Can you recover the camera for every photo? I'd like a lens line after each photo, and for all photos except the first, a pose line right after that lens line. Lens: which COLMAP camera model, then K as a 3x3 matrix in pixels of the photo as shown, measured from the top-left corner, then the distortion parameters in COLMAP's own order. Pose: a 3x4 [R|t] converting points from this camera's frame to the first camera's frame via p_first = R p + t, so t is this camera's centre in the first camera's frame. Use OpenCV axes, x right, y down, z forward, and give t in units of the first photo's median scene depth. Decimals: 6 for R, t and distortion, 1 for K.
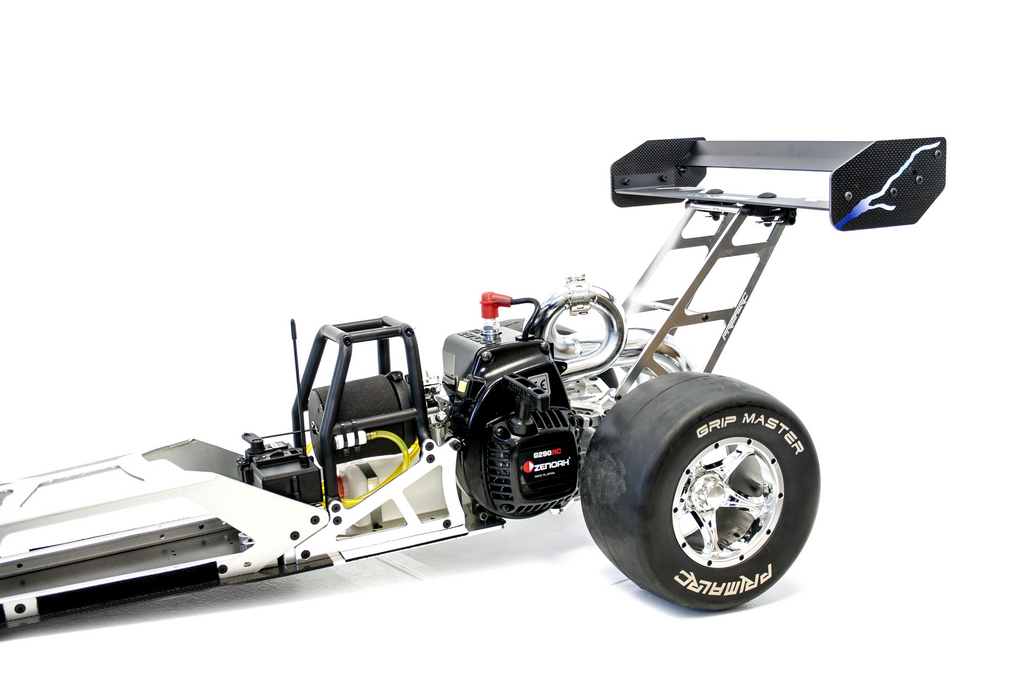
lens RADIAL K [[1069.6, 0, 511.6], [0, 1069.6, 361.1], [0, 0, 1]] dist [-0.089264, 0.002985]
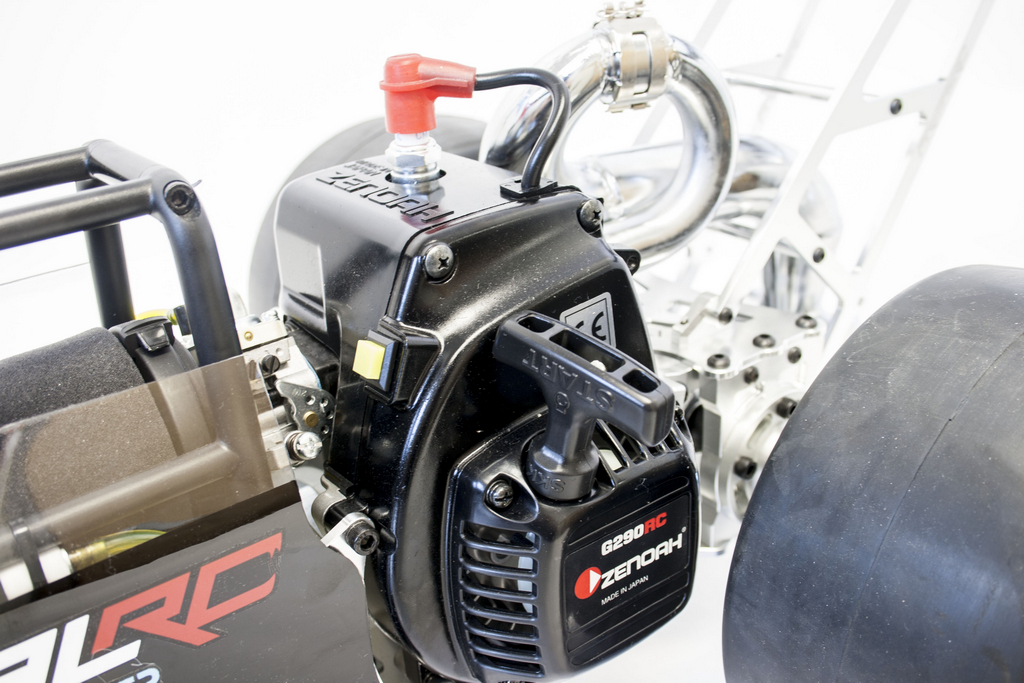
lens RADIAL K [[1069.6, 0, 511.6], [0, 1069.6, 361.1], [0, 0, 1]] dist [-0.089264, 0.002985]
pose [[0.974413, -0.084297, 0.208361, -0.070195], [0.038106, 0.975545, 0.216472, -0.042848], [-0.221513, -0.202993, 0.953795, 0.677584]]
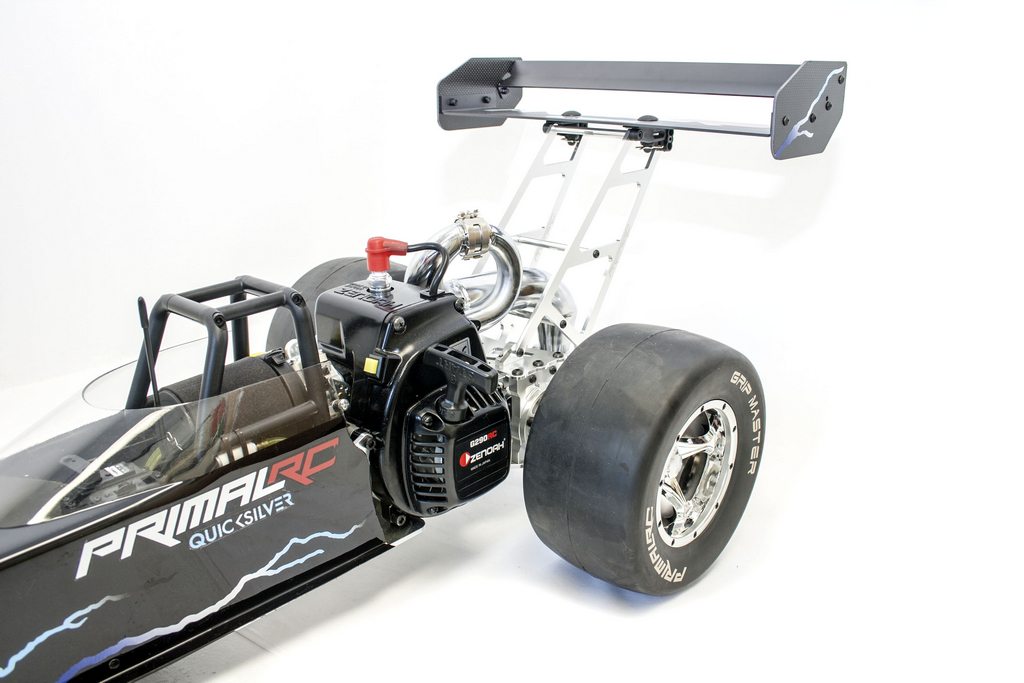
lens RADIAL K [[820.3, 0, 482.6], [0, 820.3, 377.8], [0, 0, 1]] dist [-0.165730, 0.088609]
pose [[0.933394, -0.097591, 0.345330, -0.172546], [0.045686, 0.986797, 0.155386, -0.054363], [-0.355934, -0.129260, 0.925528, 0.423851]]
